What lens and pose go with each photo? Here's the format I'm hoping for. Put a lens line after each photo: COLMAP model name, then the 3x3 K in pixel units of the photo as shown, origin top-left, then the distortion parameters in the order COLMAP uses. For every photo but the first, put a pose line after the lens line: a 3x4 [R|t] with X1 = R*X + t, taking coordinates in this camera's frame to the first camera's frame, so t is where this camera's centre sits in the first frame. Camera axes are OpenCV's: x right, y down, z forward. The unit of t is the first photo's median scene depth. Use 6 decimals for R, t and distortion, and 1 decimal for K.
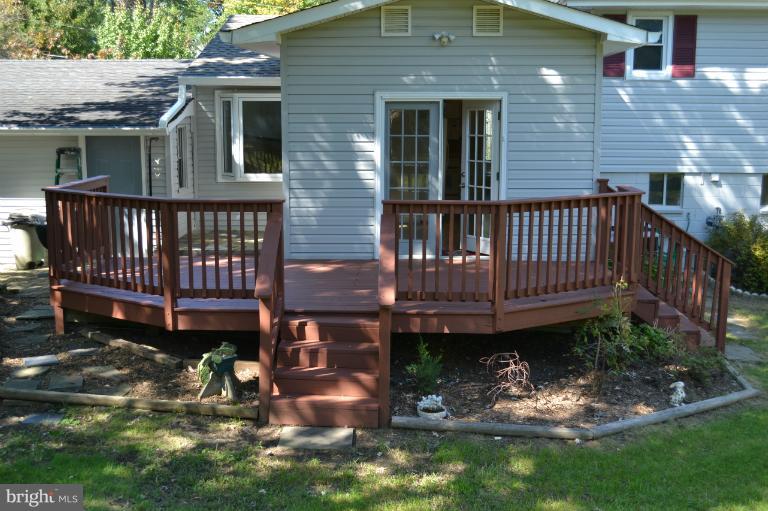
lens RADIAL K [[642.6, 0, 384.0], [0, 642.6, 255.5], [0, 0, 1]] dist [-0.090901, 0.004285]
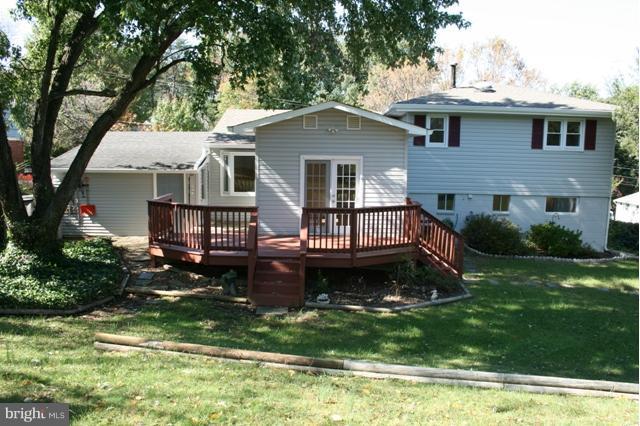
lens RADIAL K [[535.5, 0, 320.0], [0, 535.5, 213.0], [0, 0, 1]] dist [-0.090901, 0.004285]
pose [[0.999888, 0.009395, 0.011692, 0.031077], [-0.008687, 0.998206, -0.059247, 0.035614], [-0.012228, 0.059139, 0.998175, -0.720476]]
